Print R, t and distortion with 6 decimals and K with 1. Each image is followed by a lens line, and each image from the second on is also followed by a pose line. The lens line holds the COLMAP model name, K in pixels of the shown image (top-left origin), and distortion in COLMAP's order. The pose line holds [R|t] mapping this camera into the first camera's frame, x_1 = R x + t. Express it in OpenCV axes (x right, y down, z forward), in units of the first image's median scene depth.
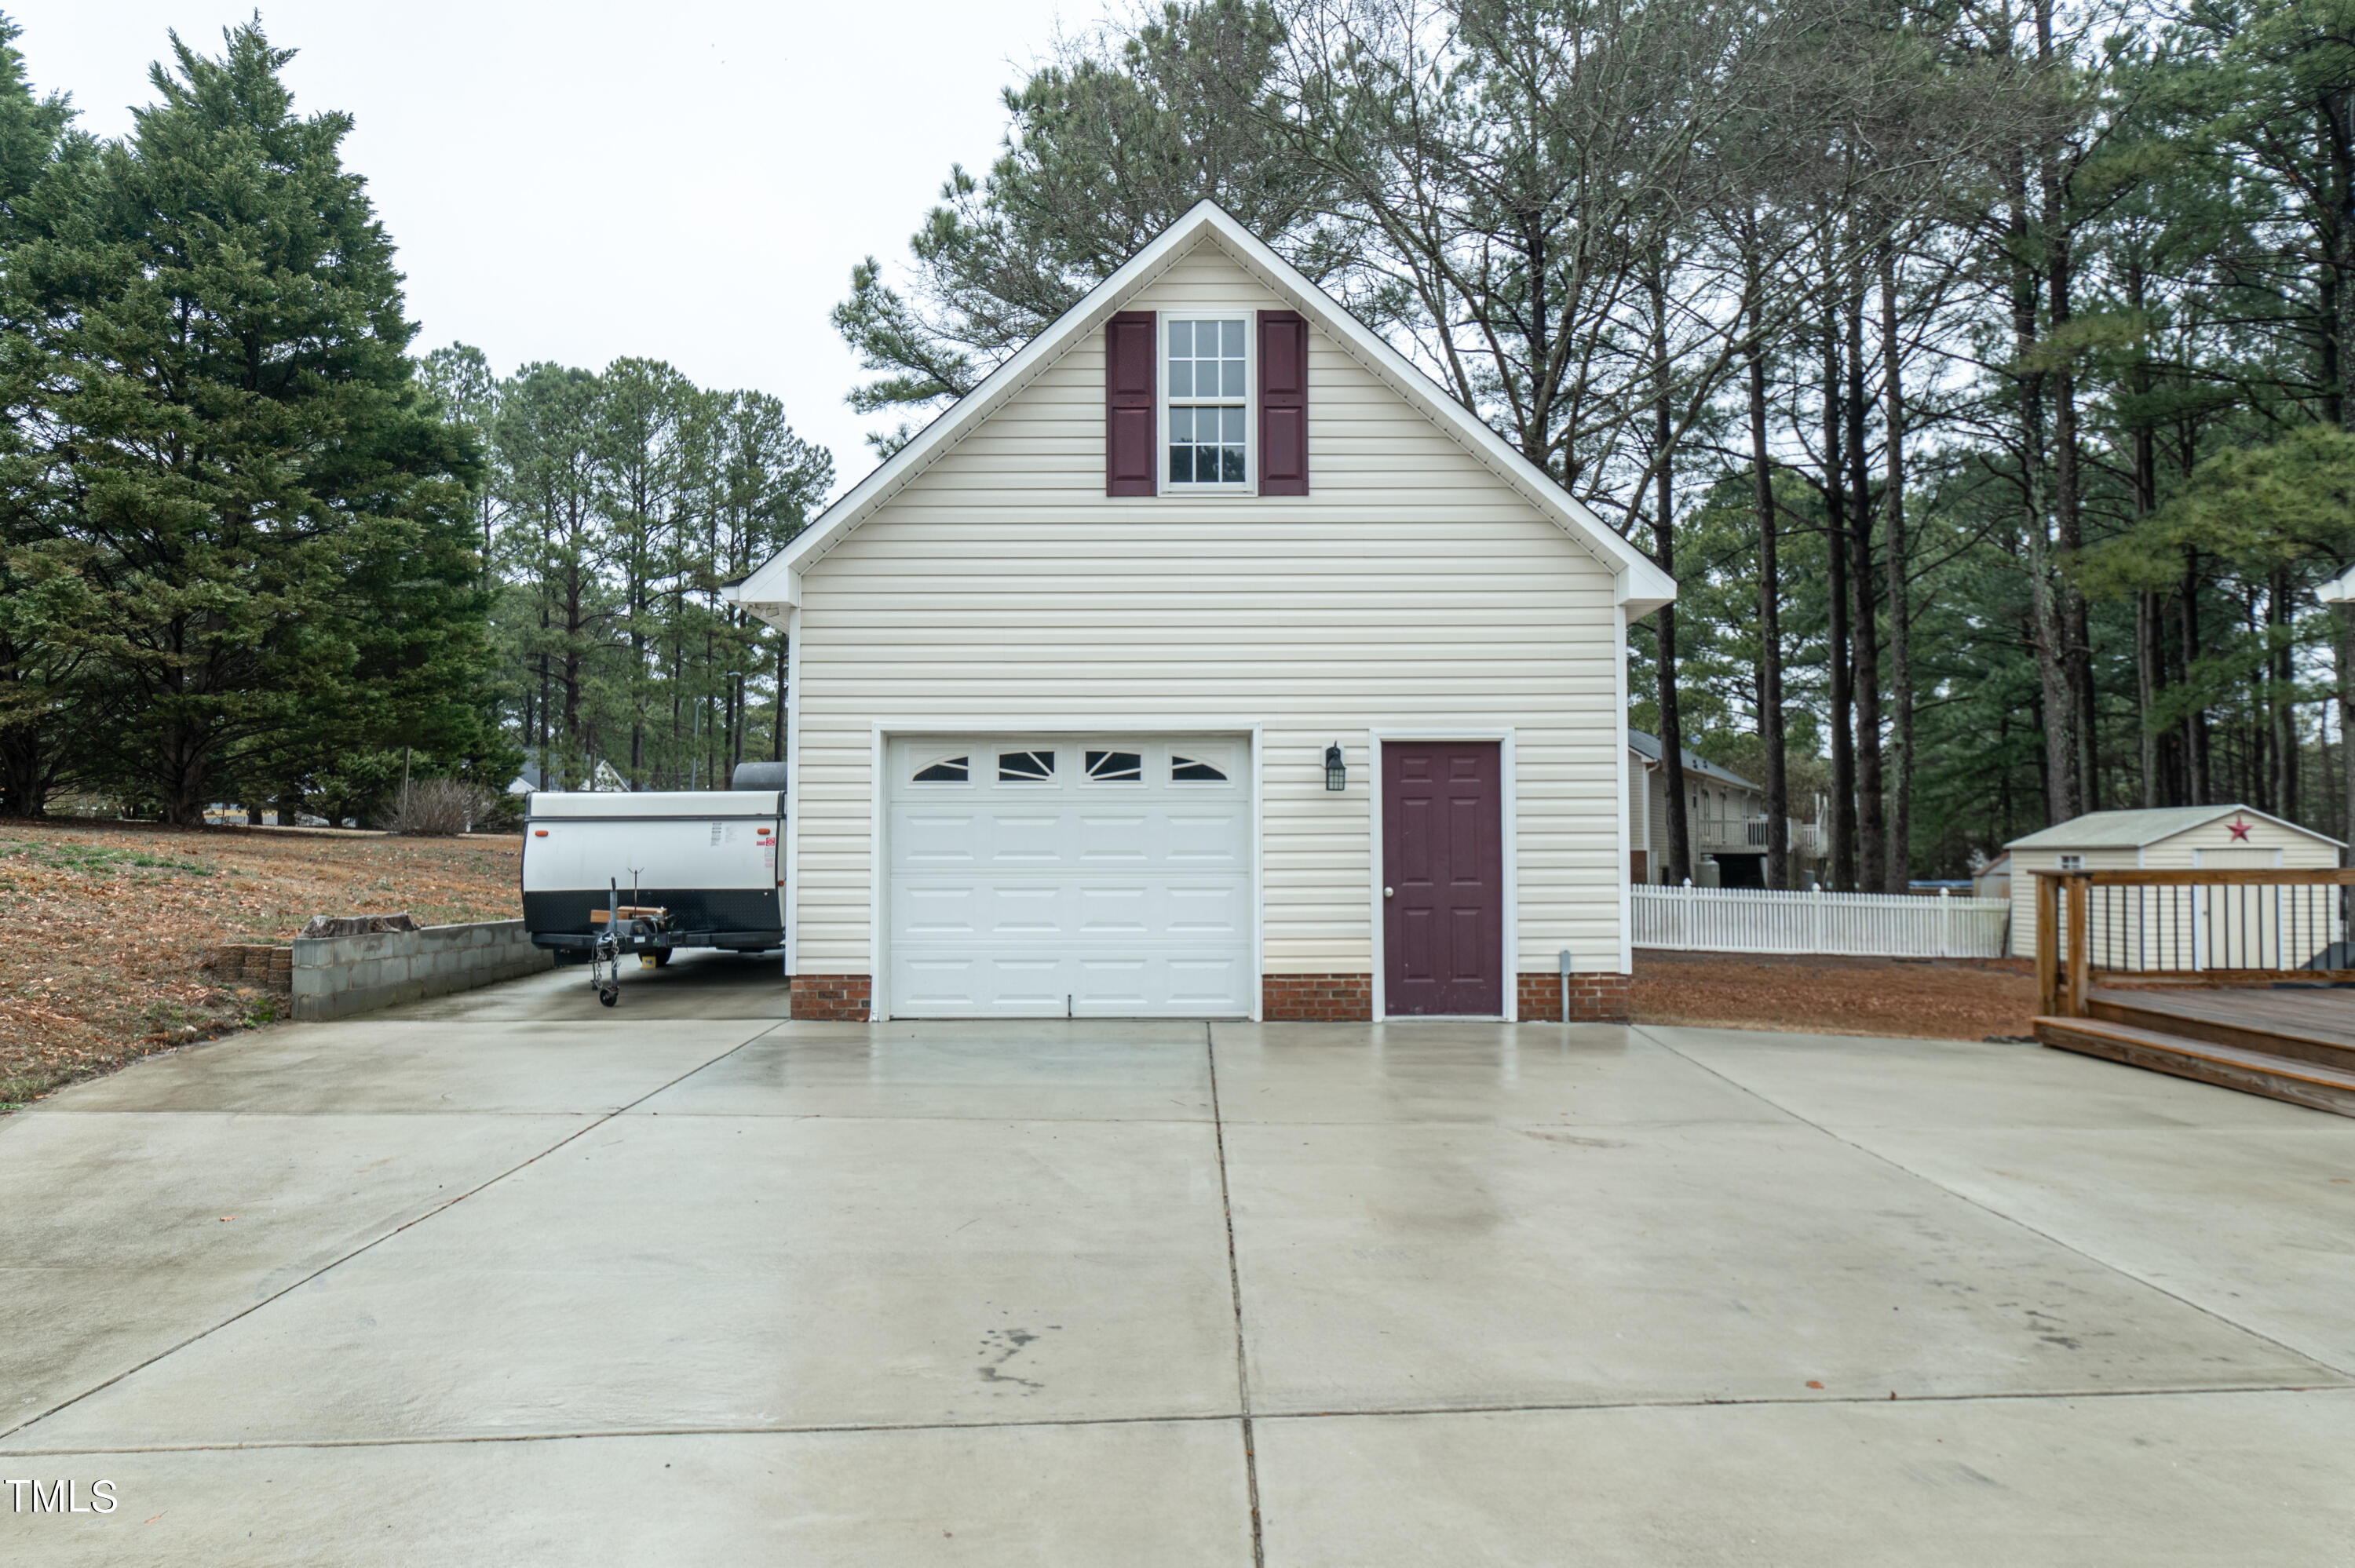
lens RADIAL K [[1427.2, 0, 1178.5], [0, 1427.2, 788.9], [0, 0, 1]] dist [-0.002001, 0.001303]
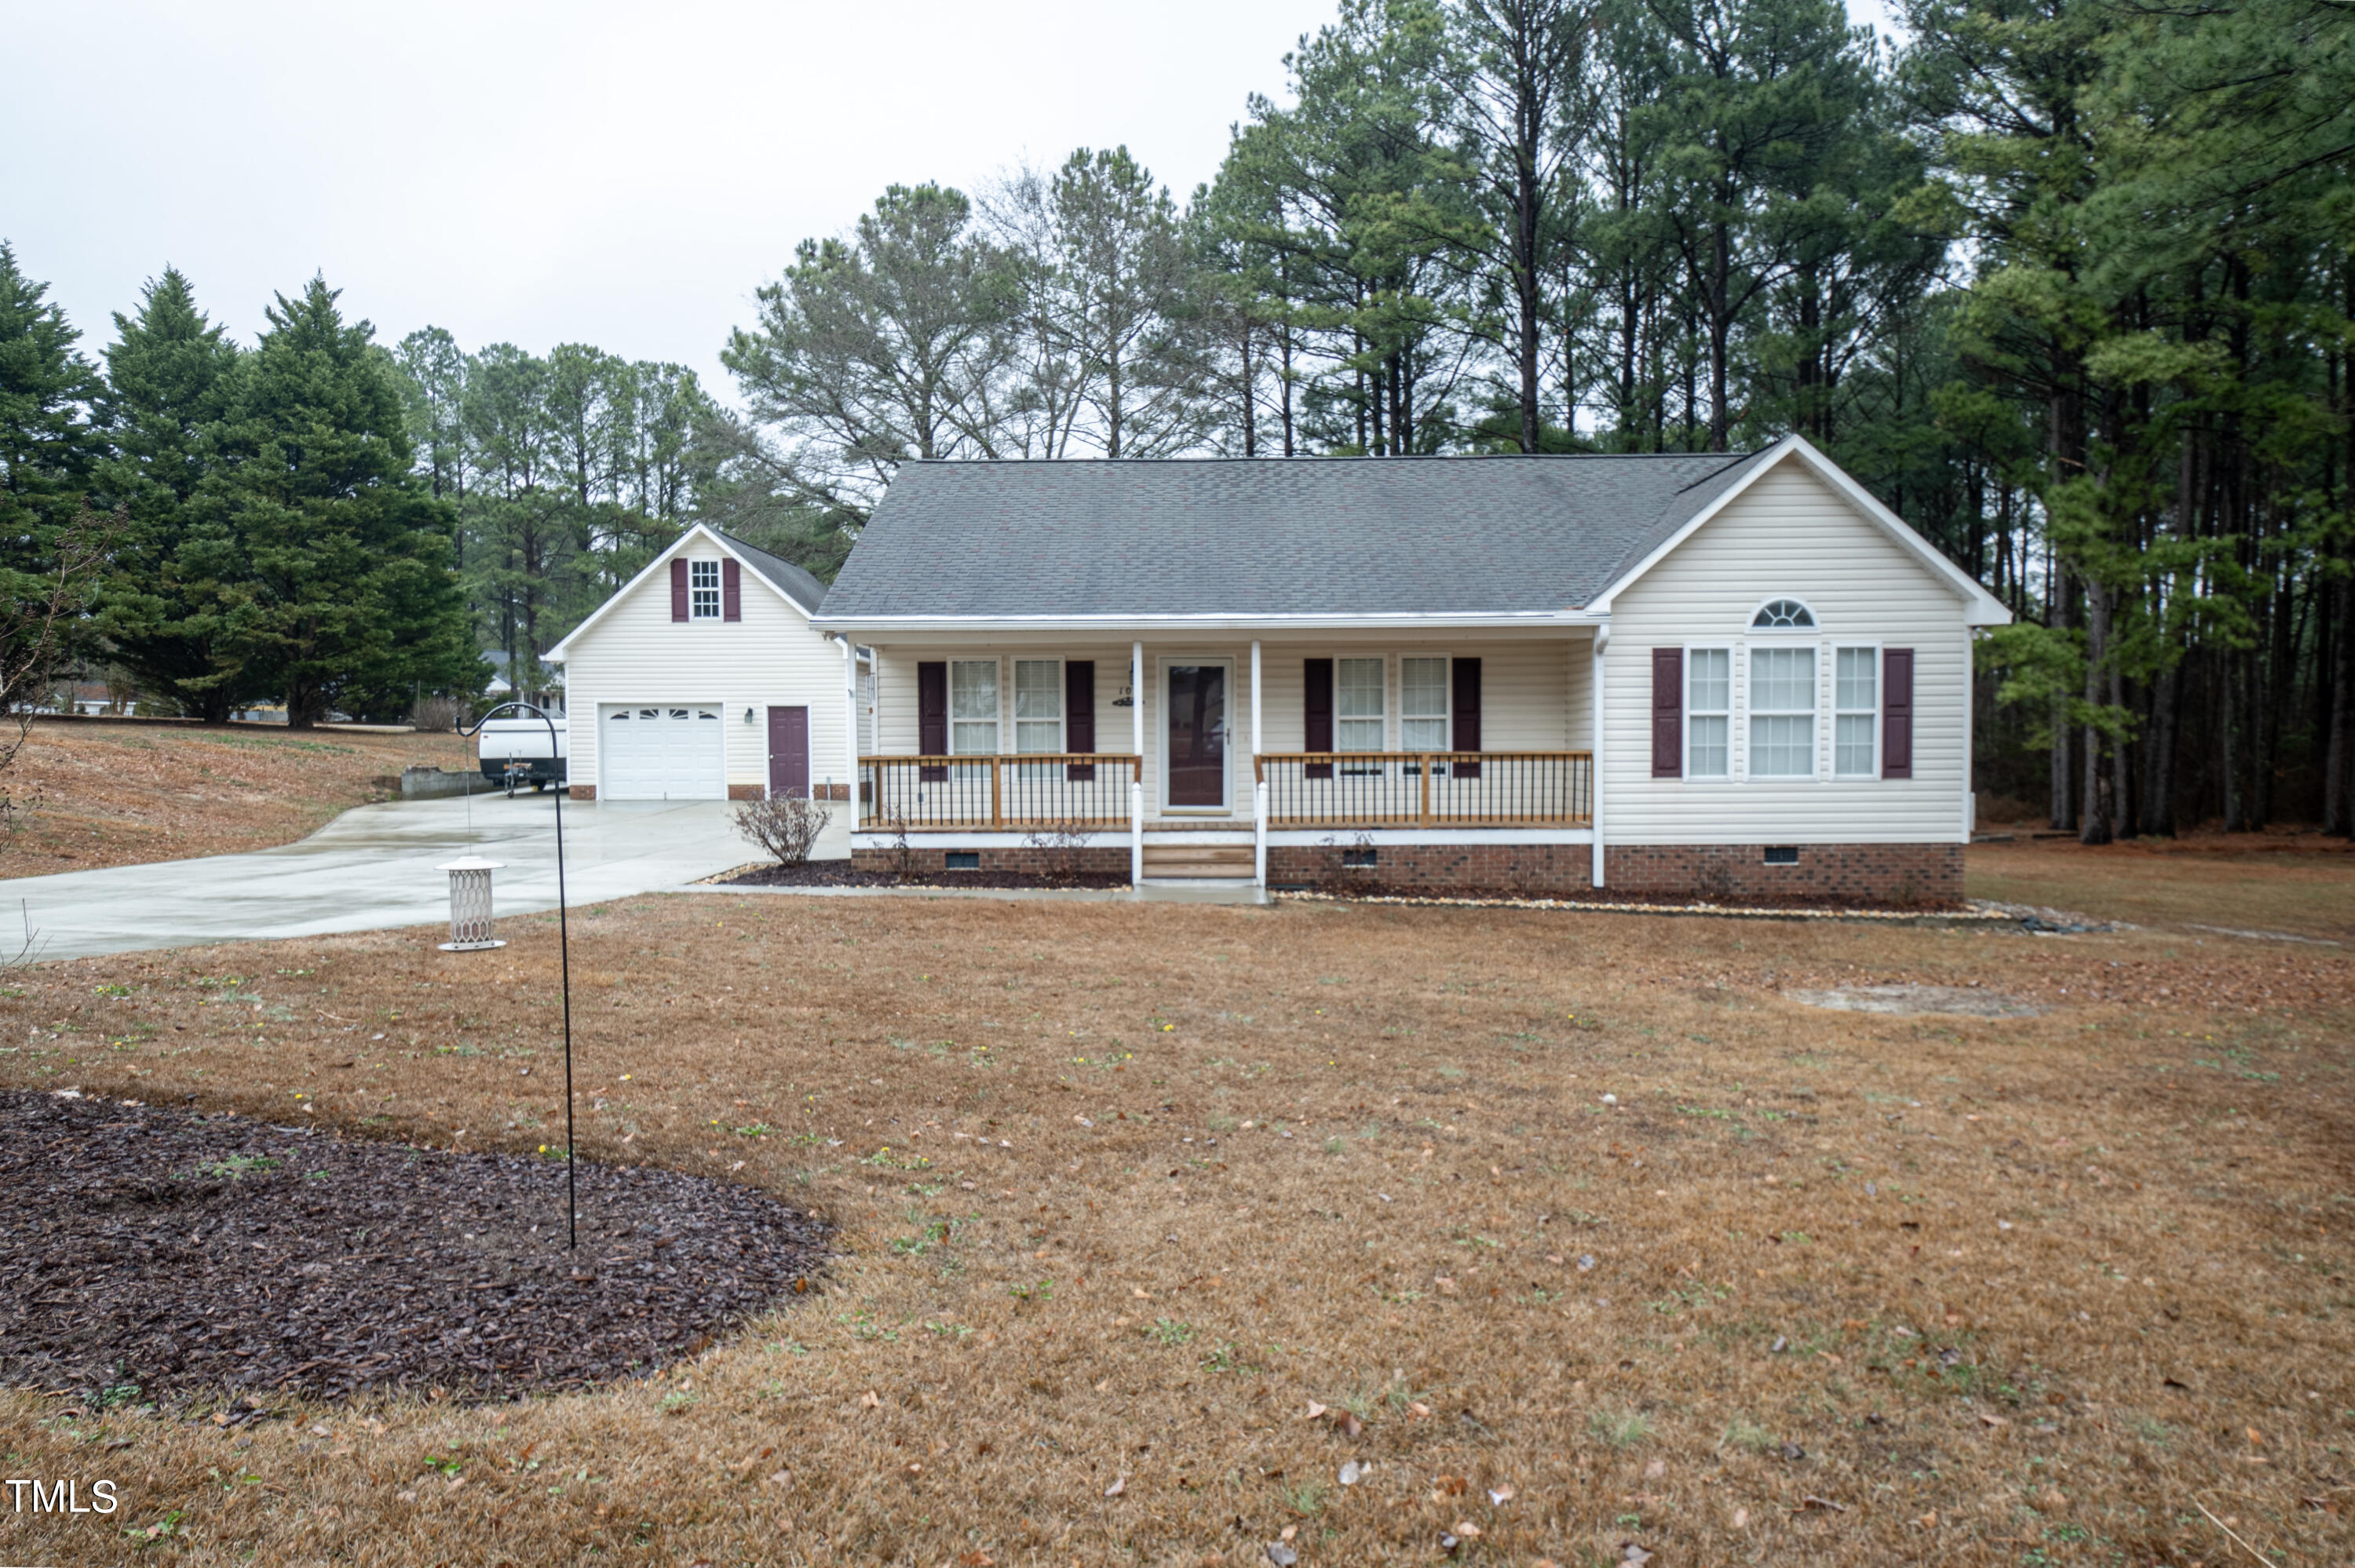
lens RADIAL K [[1486.1, 0, 1178.6], [0, 1486.1, 786.0], [0, 0, 1]] dist [0.000233, -0.003074]
pose [[0.999971, -0.001262, -0.007544, 0.493944], [0.001841, 0.997015, 0.077182, -0.050463], [0.007424, -0.077194, 0.996988, -1.003483]]
